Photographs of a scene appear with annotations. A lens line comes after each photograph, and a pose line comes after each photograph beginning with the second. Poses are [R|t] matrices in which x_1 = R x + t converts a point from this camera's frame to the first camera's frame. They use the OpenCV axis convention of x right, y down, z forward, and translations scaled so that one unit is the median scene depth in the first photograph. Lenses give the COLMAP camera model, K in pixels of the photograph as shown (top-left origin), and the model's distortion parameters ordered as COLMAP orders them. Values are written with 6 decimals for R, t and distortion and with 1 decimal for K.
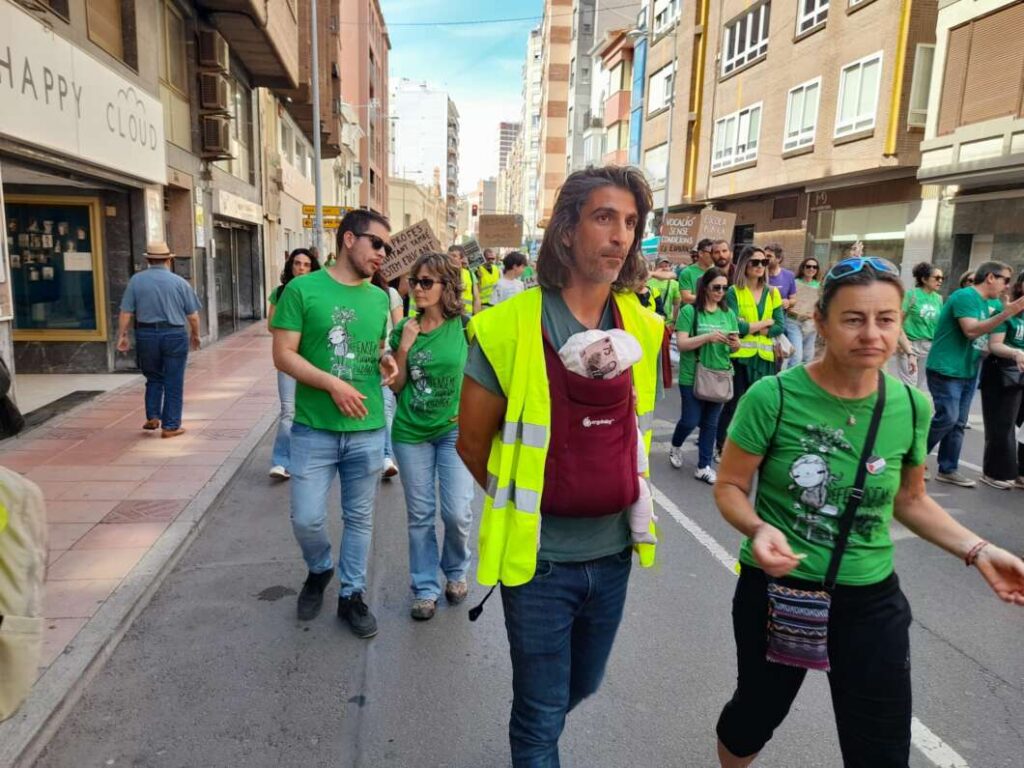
lens RADIAL K [[731.9, 0, 532.4], [0, 731.9, 377.5], [0, 0, 1]] dist [0.054907, -0.051182]
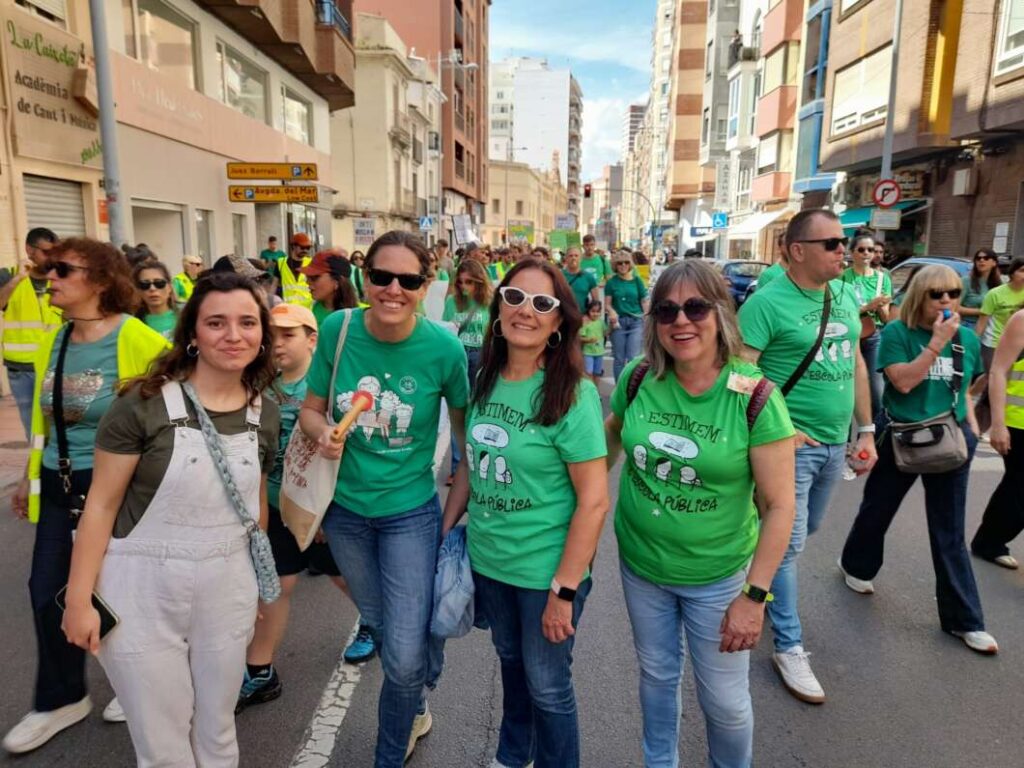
lens RADIAL K [[731.9, 0, 535.2], [0, 731.9, 376.6], [0, 0, 1]] dist [0.054907, -0.051182]
pose [[0.985590, 0.011700, -0.168746, 0.008830], [-0.009642, 0.999869, 0.013011, -0.043592], [0.168876, -0.011197, 0.985574, 0.261274]]
